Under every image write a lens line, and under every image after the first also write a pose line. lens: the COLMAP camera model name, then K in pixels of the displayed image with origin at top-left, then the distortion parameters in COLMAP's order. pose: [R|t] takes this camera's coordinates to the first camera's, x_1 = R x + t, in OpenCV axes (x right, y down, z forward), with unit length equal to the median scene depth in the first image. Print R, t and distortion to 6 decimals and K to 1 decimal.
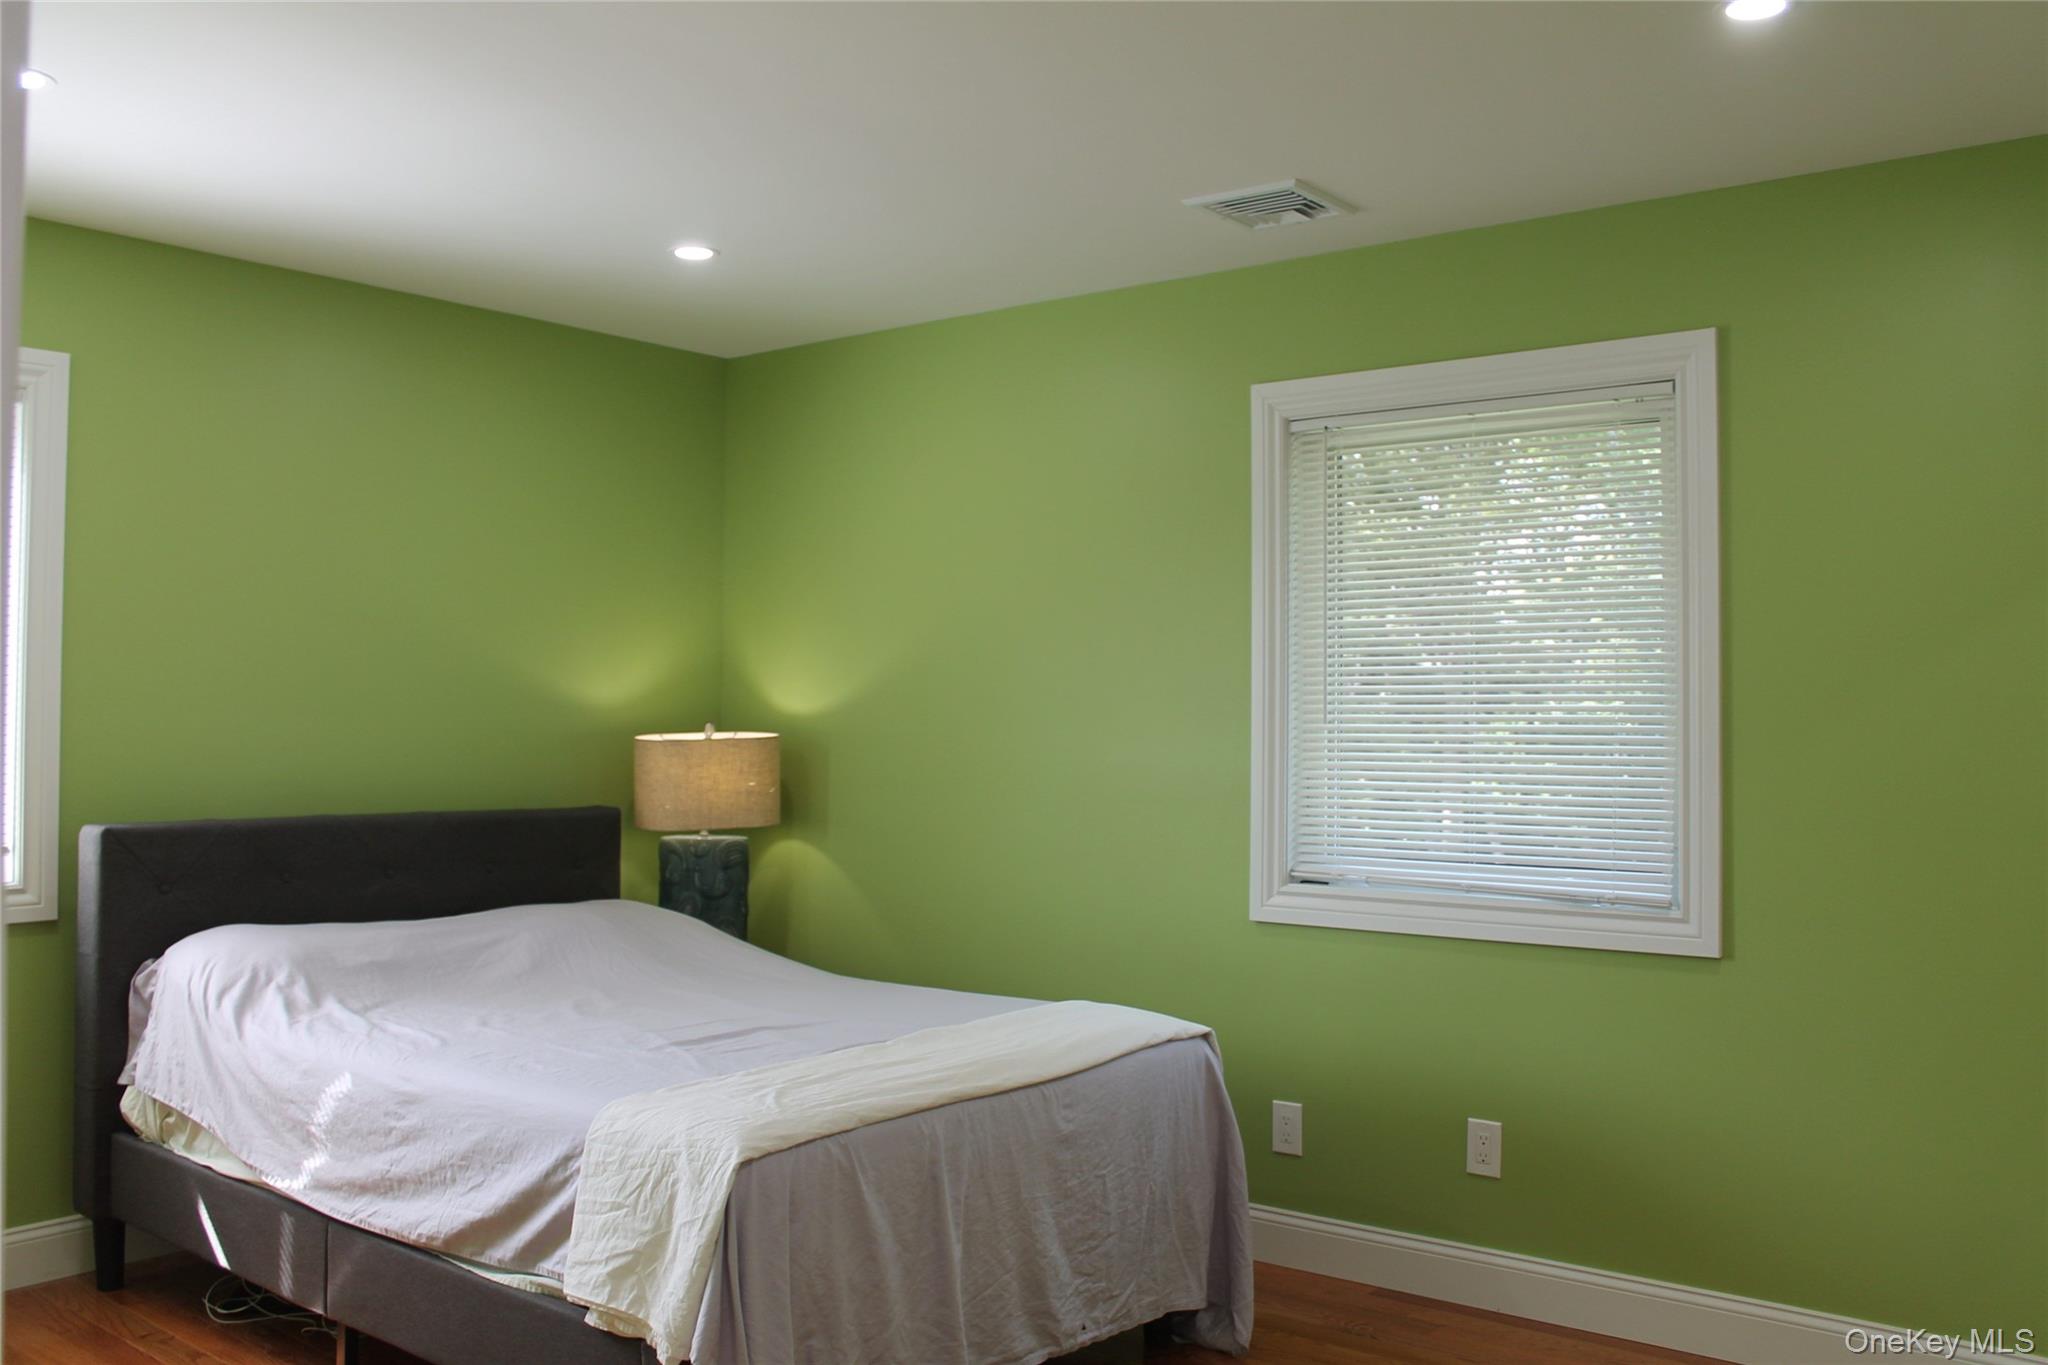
lens RADIAL K [[1754.5, 0, 1024.2], [0, 1754.5, 676.6], [0, 0, 1]] dist [-0.168345, 0.142589]
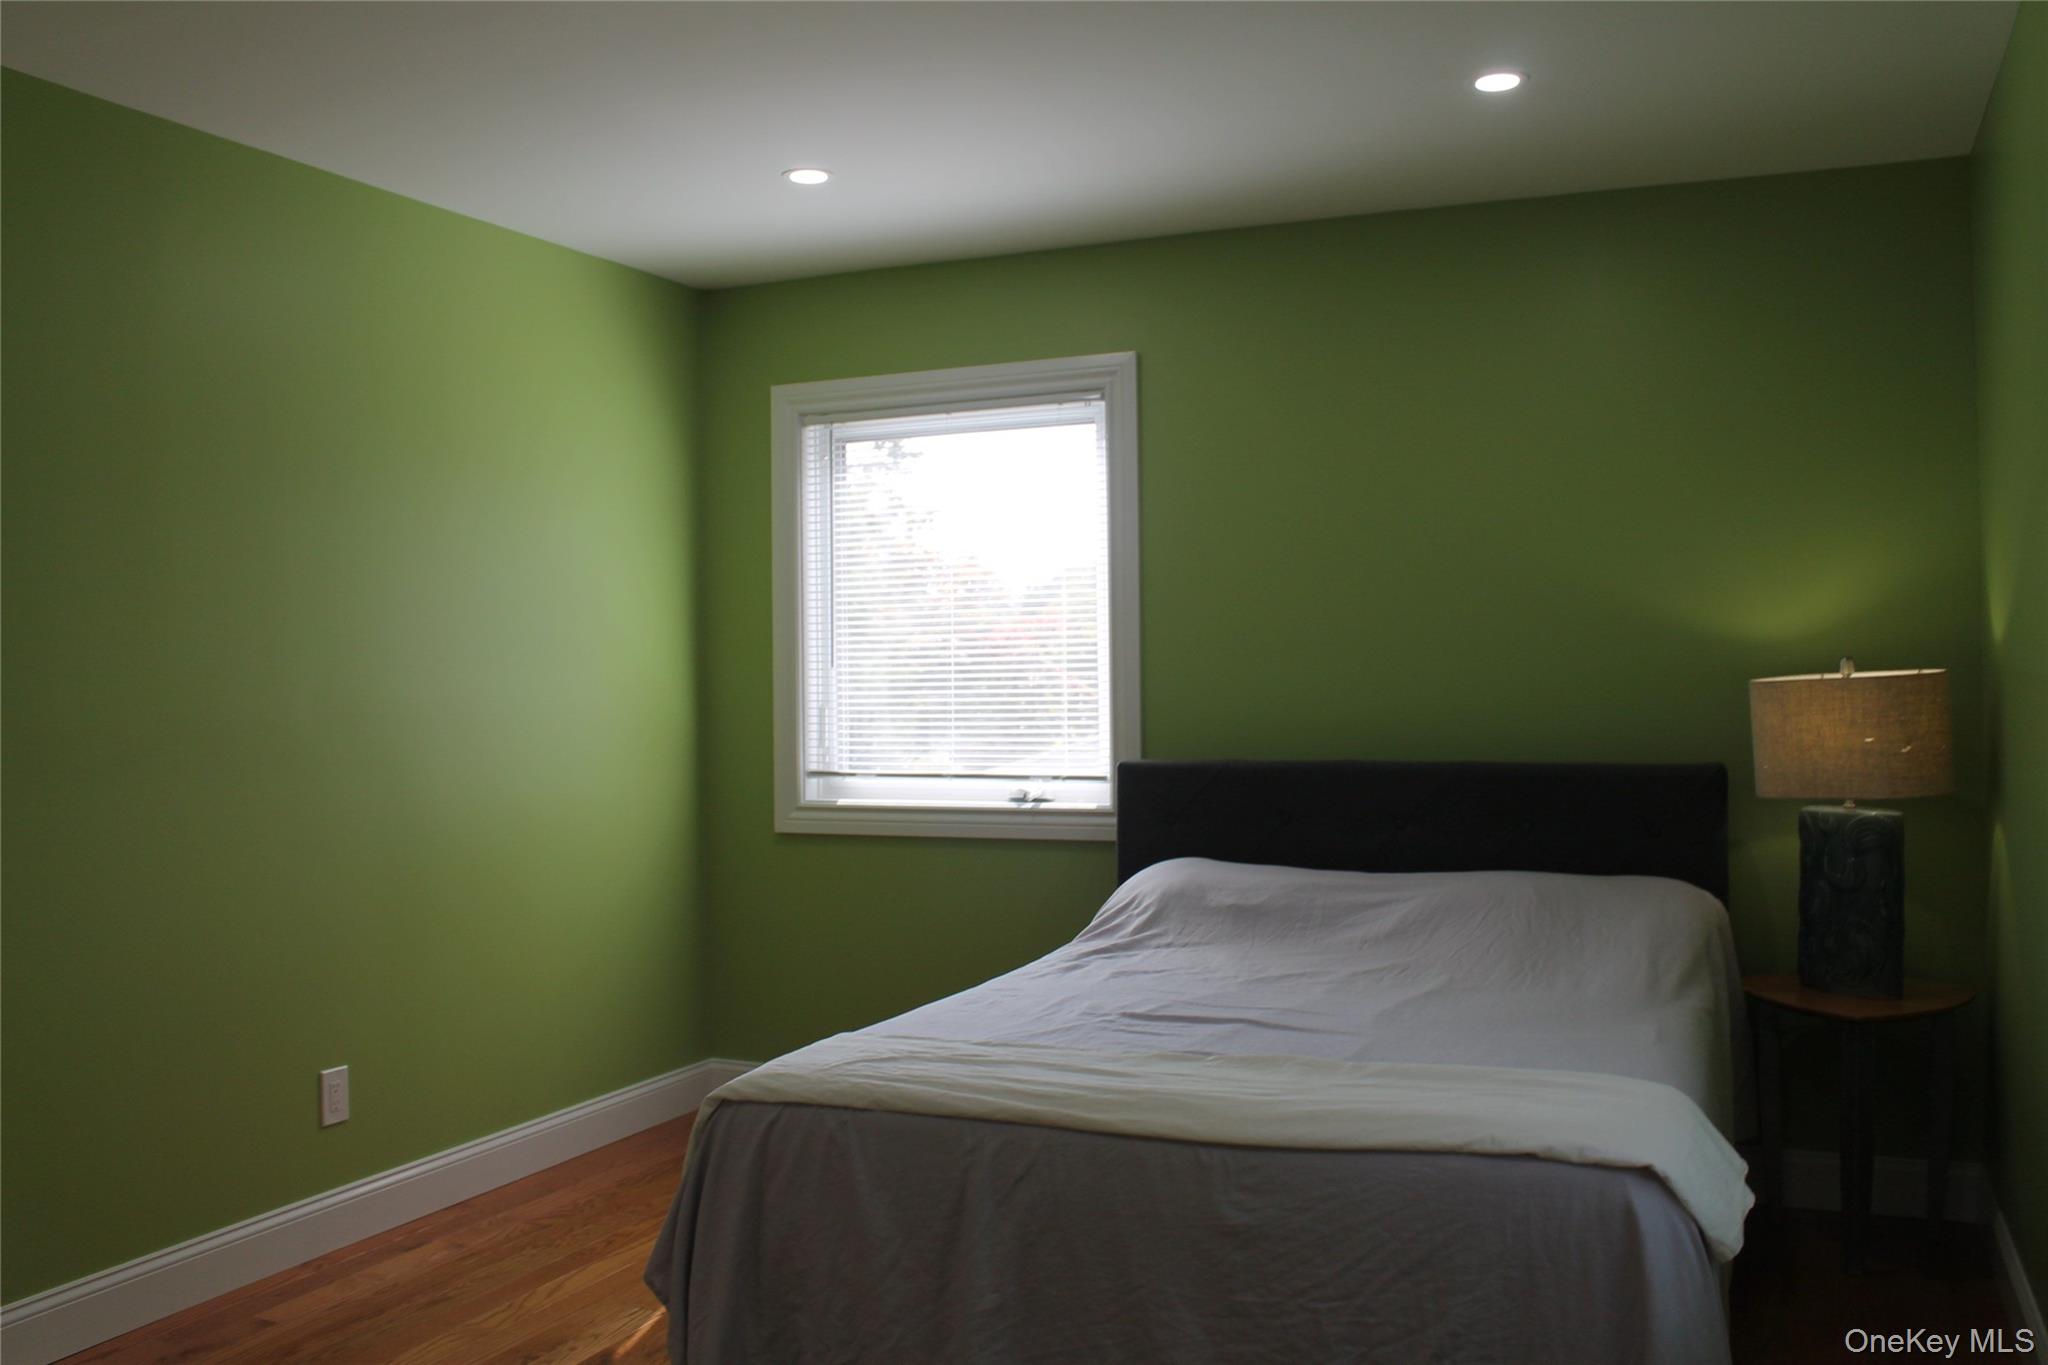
lens RADIAL K [[1754.5, 0, 1024.2], [0, 1754.5, 676.6], [0, 0, 1]] dist [-0.168345, 0.142589]
pose [[0.266577, -0.011854, -0.963741, 0.439651], [0.035432, 0.999369, -0.002492, 0.024368], [0.963162, -0.033483, 0.266829, 0.473835]]
